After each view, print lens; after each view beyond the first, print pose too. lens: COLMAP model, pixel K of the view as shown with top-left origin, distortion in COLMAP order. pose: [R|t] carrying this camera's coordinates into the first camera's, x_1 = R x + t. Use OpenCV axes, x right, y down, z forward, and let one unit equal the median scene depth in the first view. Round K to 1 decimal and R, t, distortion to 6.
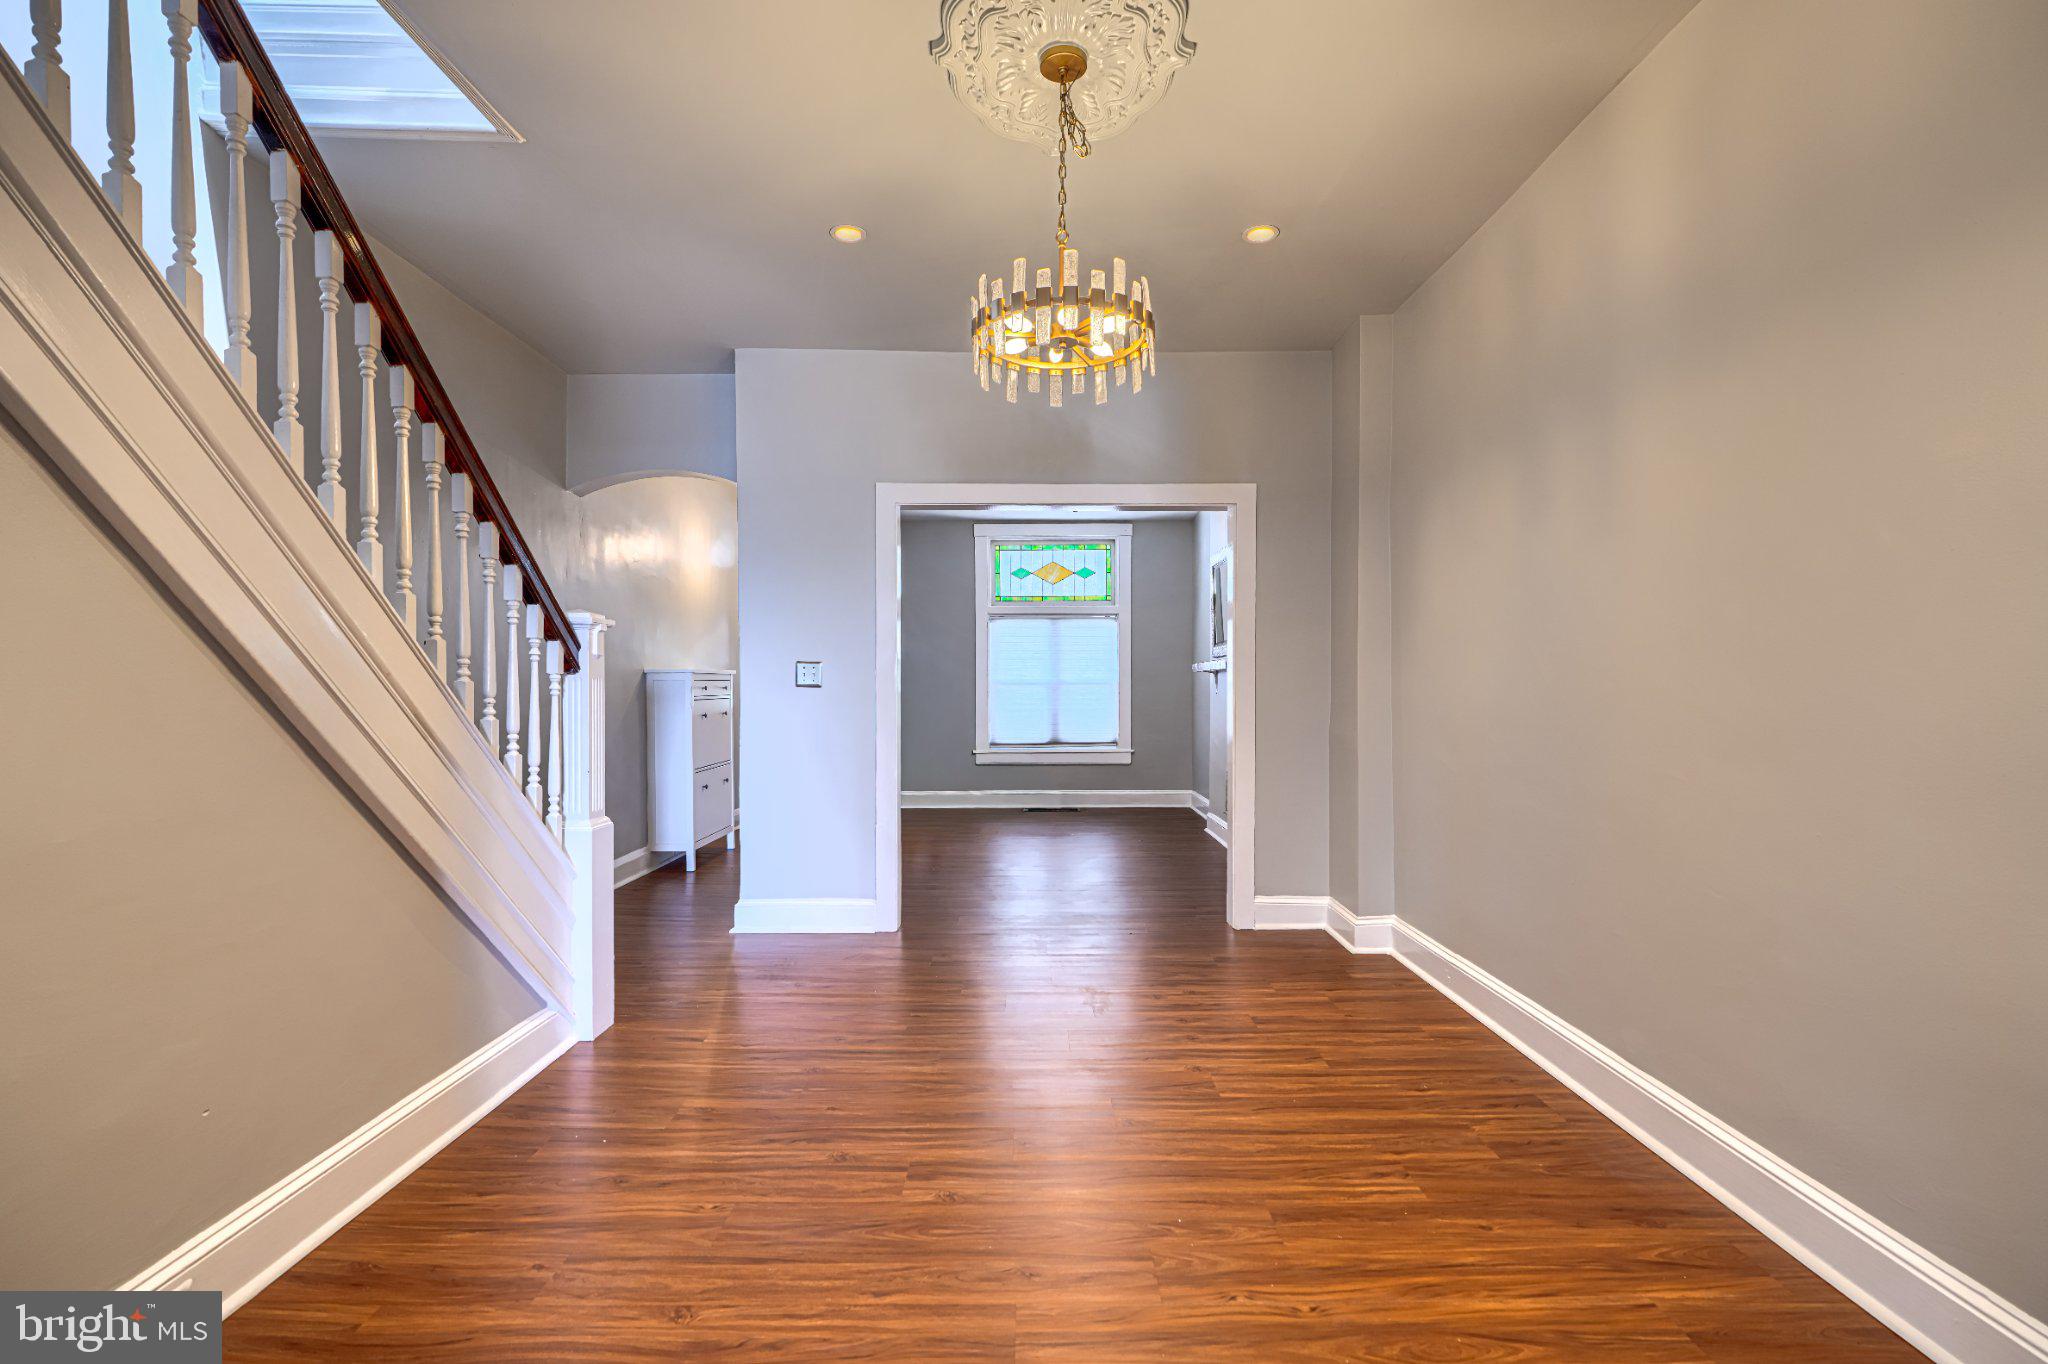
lens RADIAL K [[938.7, 0, 1024.6], [0, 938.7, 685.8], [0, 0, 1]] dist [-0.002478, 0.000099]
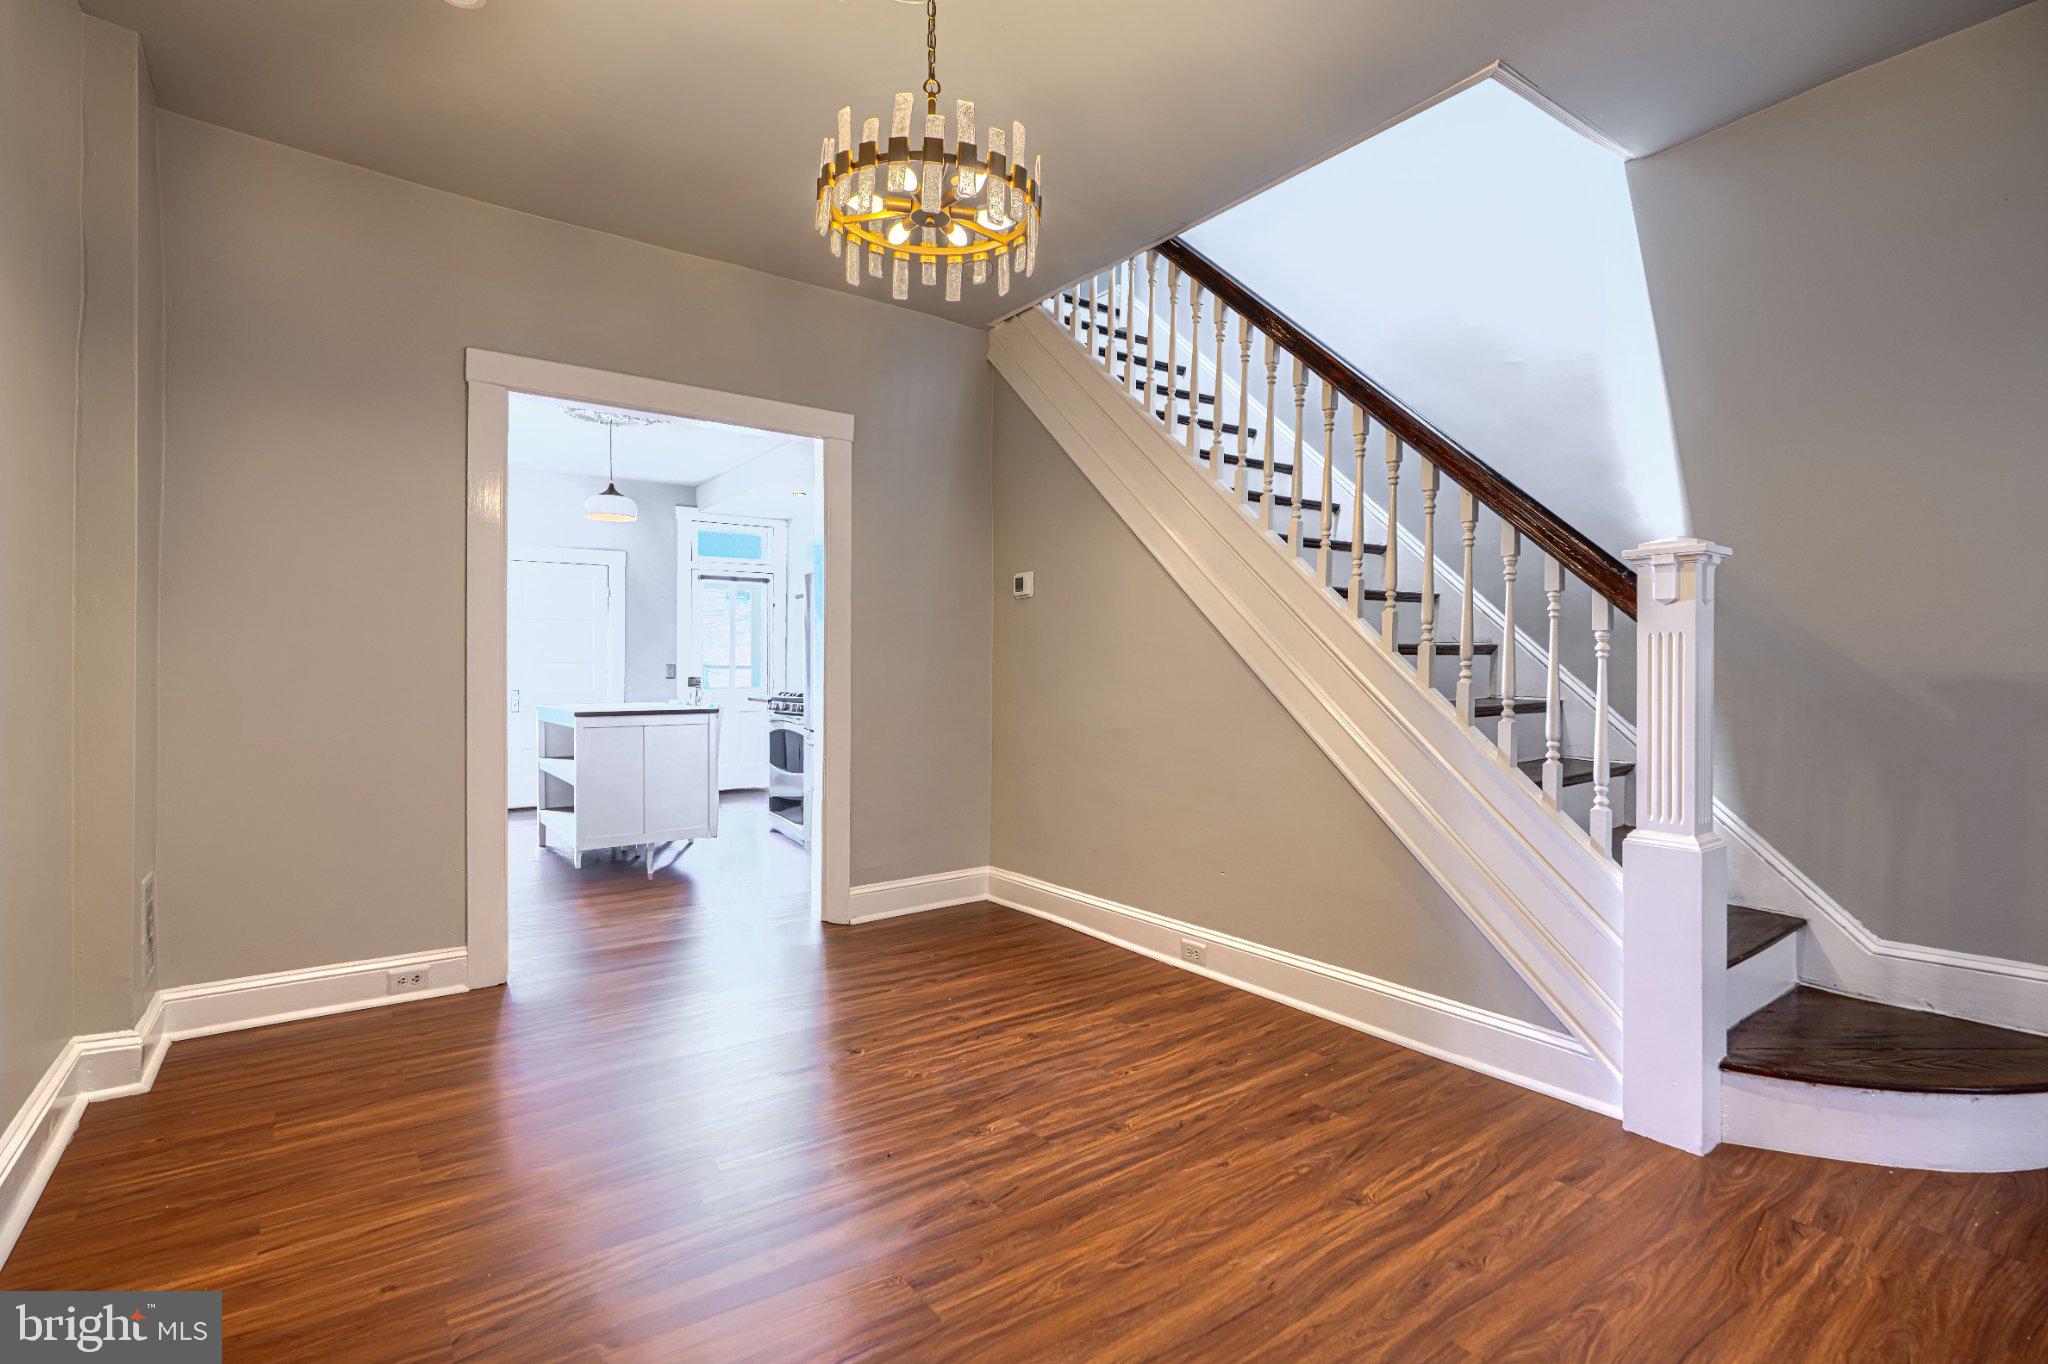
lens RADIAL K [[938.7, 0, 1020.4], [0, 938.7, 676.9], [0, 0, 1]] dist [-0.002478, 0.000099]
pose [[-0.801017, 0.000896, -0.598642, 0.492940], [-0.001405, 0.999993, 0.003377, 0.033133], [0.598641, 0.003546, -0.801010, 1.816417]]
